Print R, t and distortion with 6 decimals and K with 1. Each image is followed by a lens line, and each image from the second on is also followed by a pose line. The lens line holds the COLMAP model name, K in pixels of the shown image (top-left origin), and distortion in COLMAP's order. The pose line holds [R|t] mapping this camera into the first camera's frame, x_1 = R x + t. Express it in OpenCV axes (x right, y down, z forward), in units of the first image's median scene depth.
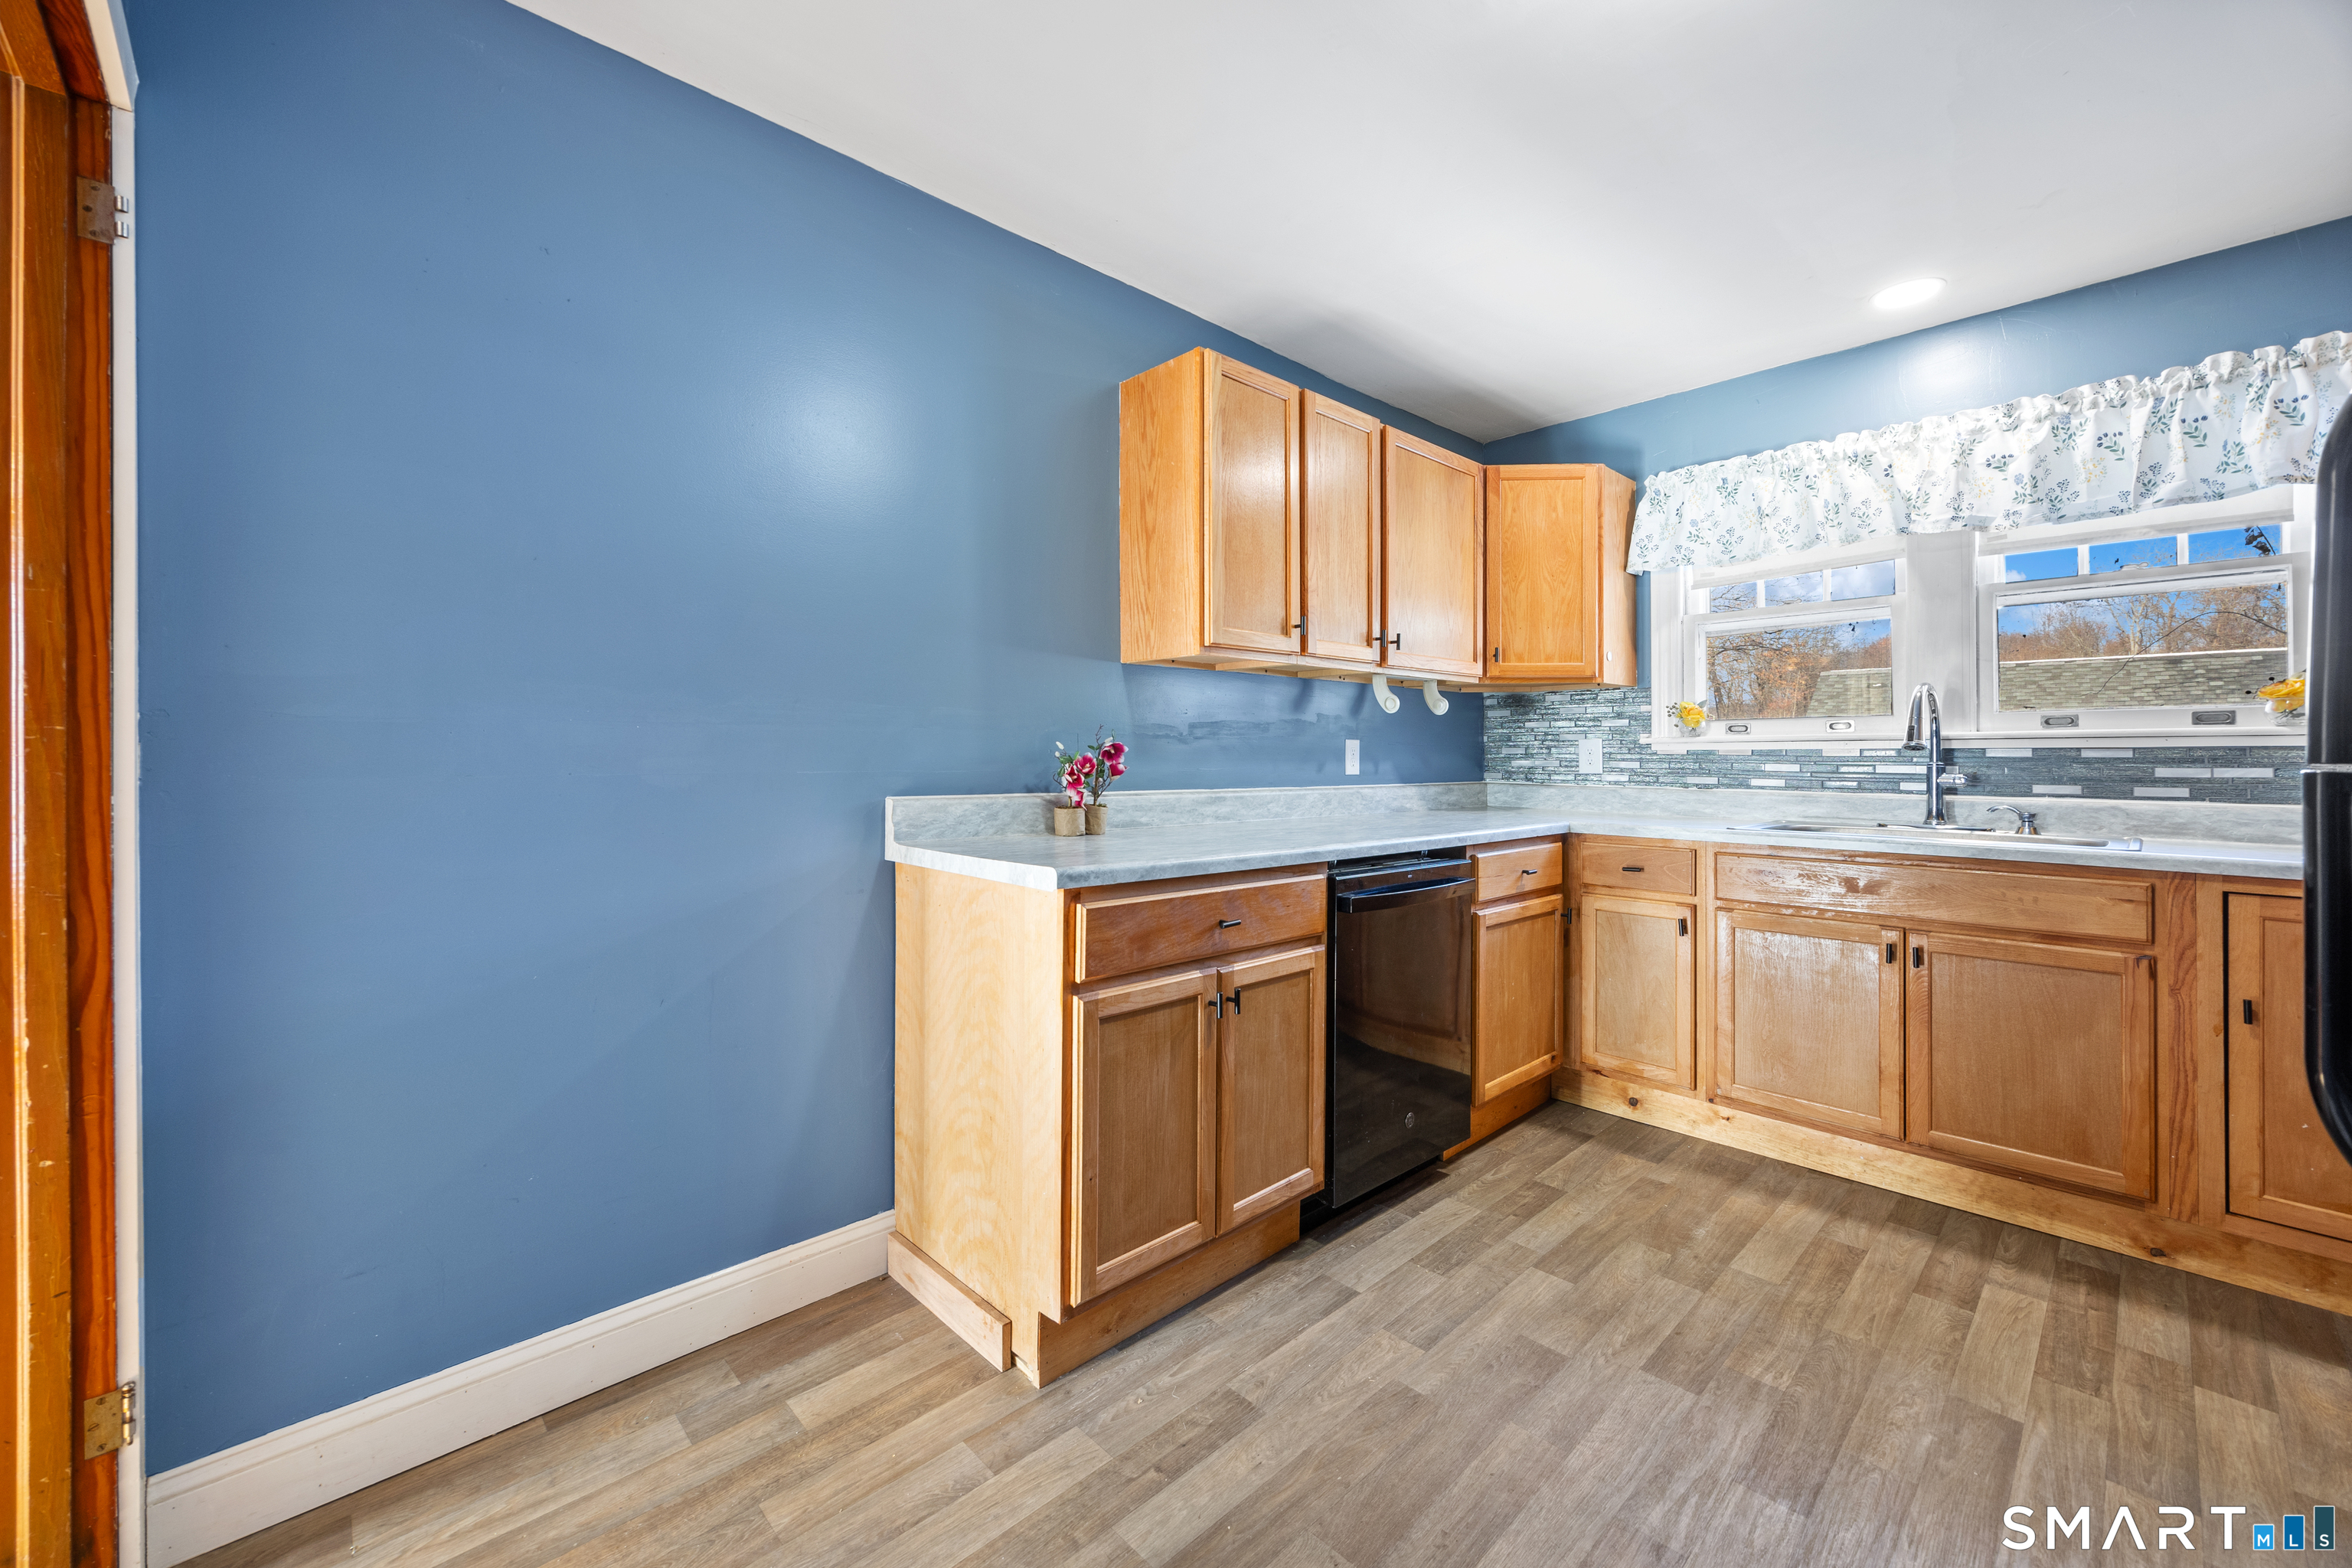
lens RADIAL K [[921.9, 0, 1174.8], [0, 921.9, 758.8], [0, 0, 1]] dist [-0.000708, -0.000345]
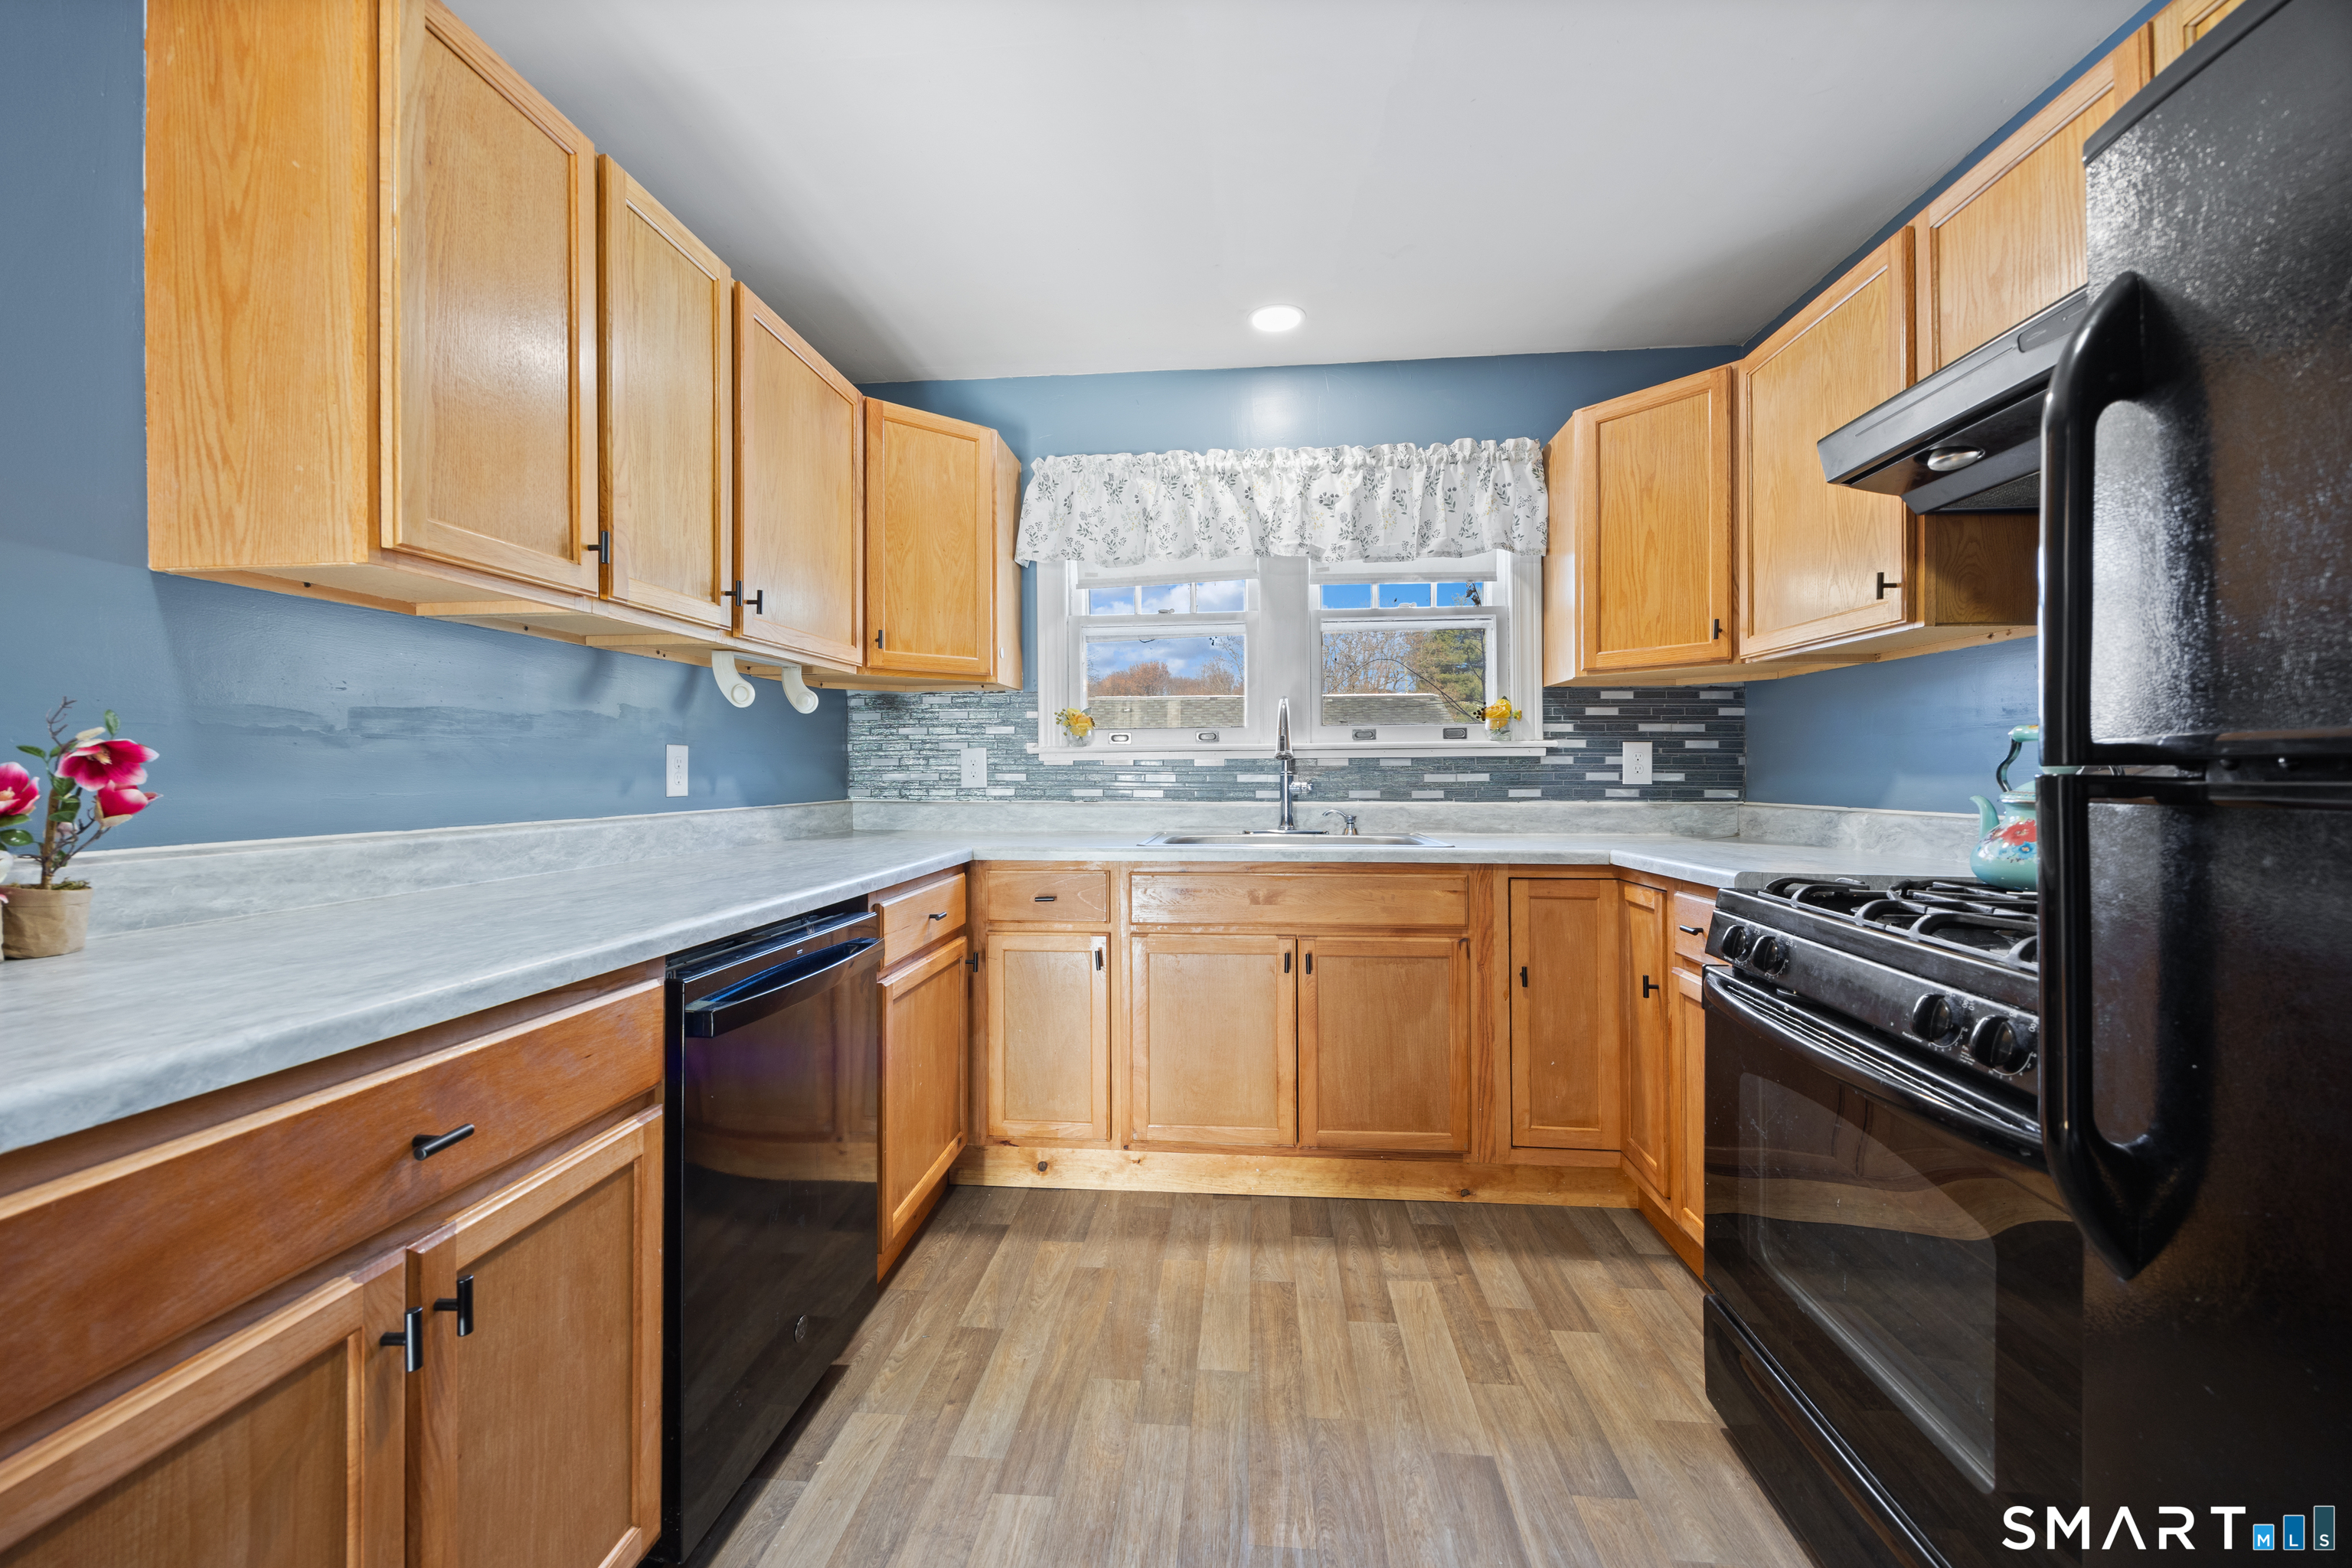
lens RADIAL K [[921.9, 0, 1171.8], [0, 921.9, 763.3], [0, 0, 1]] dist [-0.000708, -0.000345]
pose [[0.752912, -0.001757, 0.658118, 0.024289], [0.008131, 0.999945, -0.006632, 0.000568], [-0.658070, 0.010345, 0.752885, 0.321370]]
